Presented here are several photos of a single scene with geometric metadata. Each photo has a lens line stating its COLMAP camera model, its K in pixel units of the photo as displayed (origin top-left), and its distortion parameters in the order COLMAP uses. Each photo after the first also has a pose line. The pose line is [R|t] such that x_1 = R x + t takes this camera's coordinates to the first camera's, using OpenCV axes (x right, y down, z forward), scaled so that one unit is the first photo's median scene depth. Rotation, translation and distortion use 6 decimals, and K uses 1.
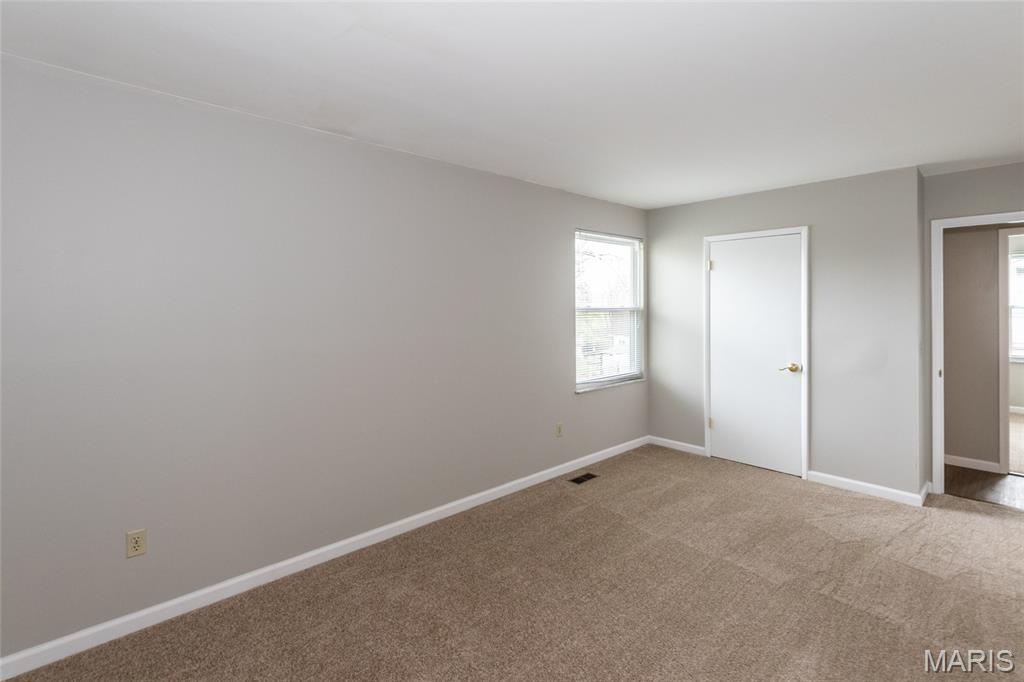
lens RADIAL K [[484.8, 0, 510.7], [0, 484.8, 300.2], [0, 0, 1]] dist [-0.002015, -0.000440]
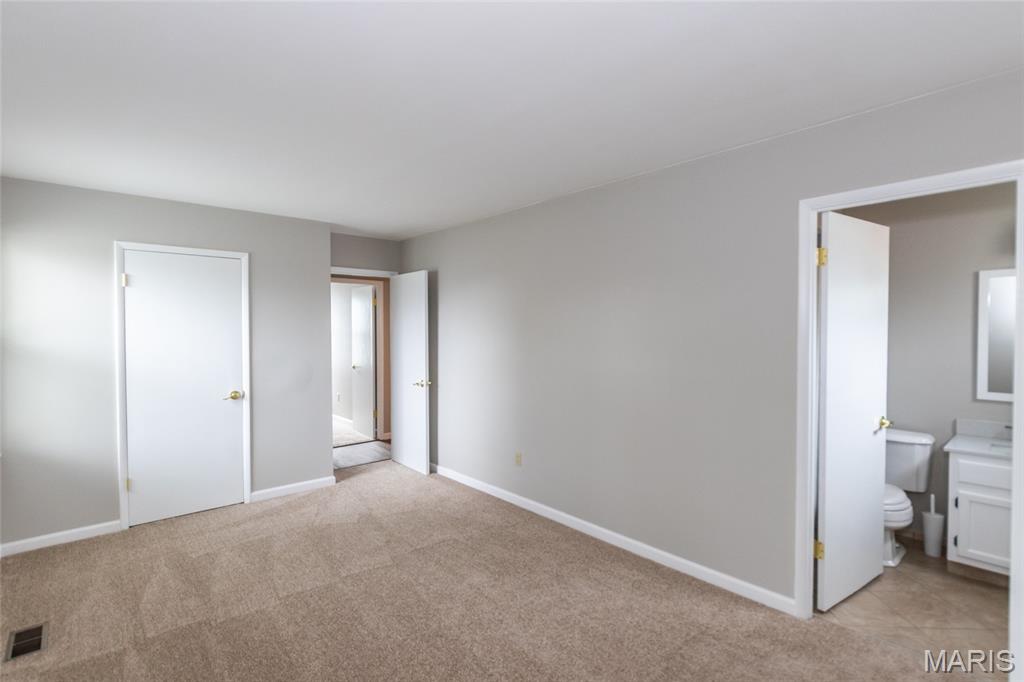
lens RADIAL K [[492.8, 0, 512.0], [0, 492.8, 341.0], [0, 0, 1]] dist [-0.000647, 0.000065]
pose [[0.006809, -0.021080, 0.999755, -0.415368], [-0.006644, 0.999755, 0.021125, 0.004739], [-0.999955, -0.006786, 0.006668, 0.440992]]
